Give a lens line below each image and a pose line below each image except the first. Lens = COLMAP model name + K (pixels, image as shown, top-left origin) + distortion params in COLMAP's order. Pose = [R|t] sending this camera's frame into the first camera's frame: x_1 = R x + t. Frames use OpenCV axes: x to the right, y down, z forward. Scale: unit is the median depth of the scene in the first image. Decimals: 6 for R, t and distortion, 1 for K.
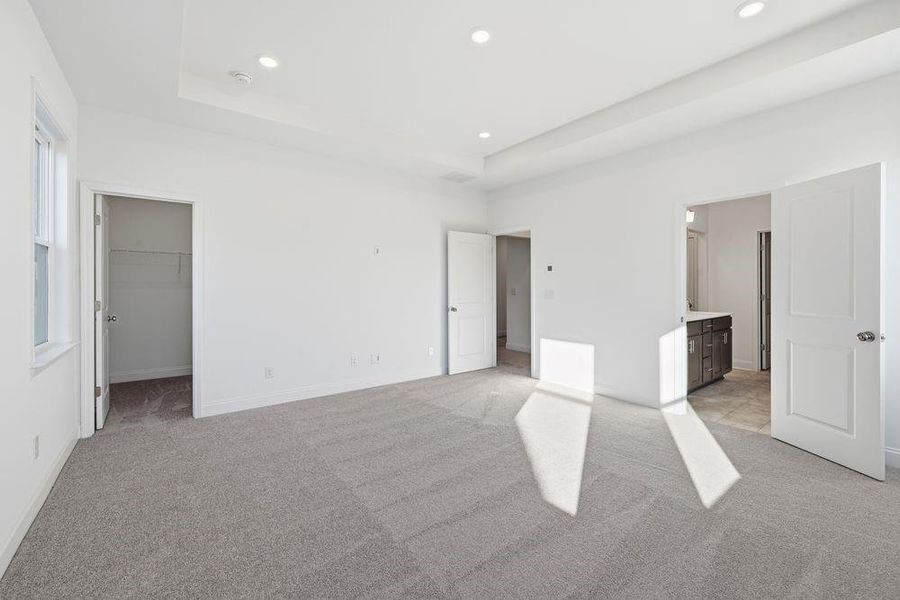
lens RADIAL K [[395.7, 0, 454.4], [0, 395.7, 285.4], [0, 0, 1]] dist [-0.000261, -0.000424]
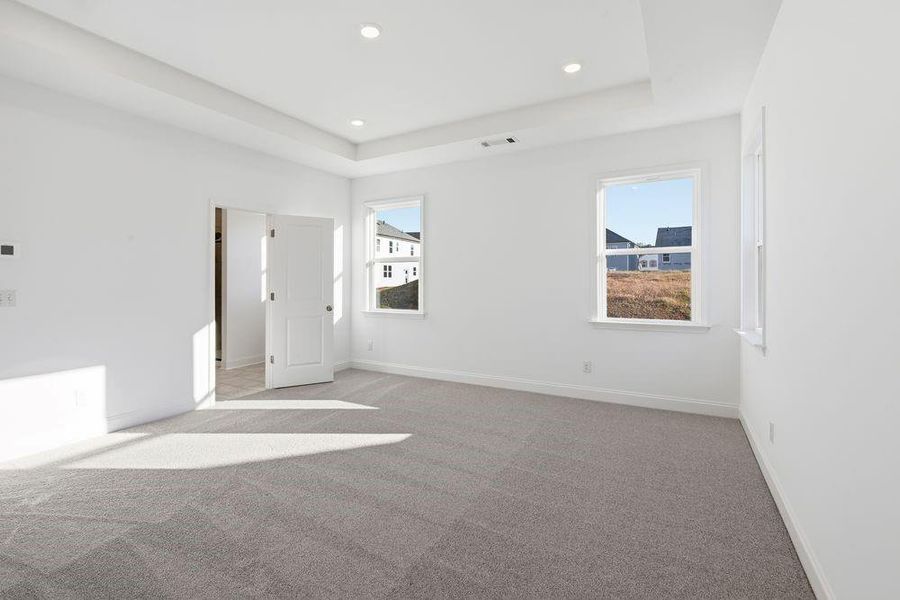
lens RADIAL K [[395.7, 0, 454.4], [0, 395.7, 285.4], [0, 0, 1]] dist [-0.000261, -0.000424]
pose [[-0.404031, -0.005726, 0.914727, -0.694877], [0.000419, 0.999979, 0.006445, 0.004378], [-0.914745, 0.002988, -0.404020, 0.899531]]
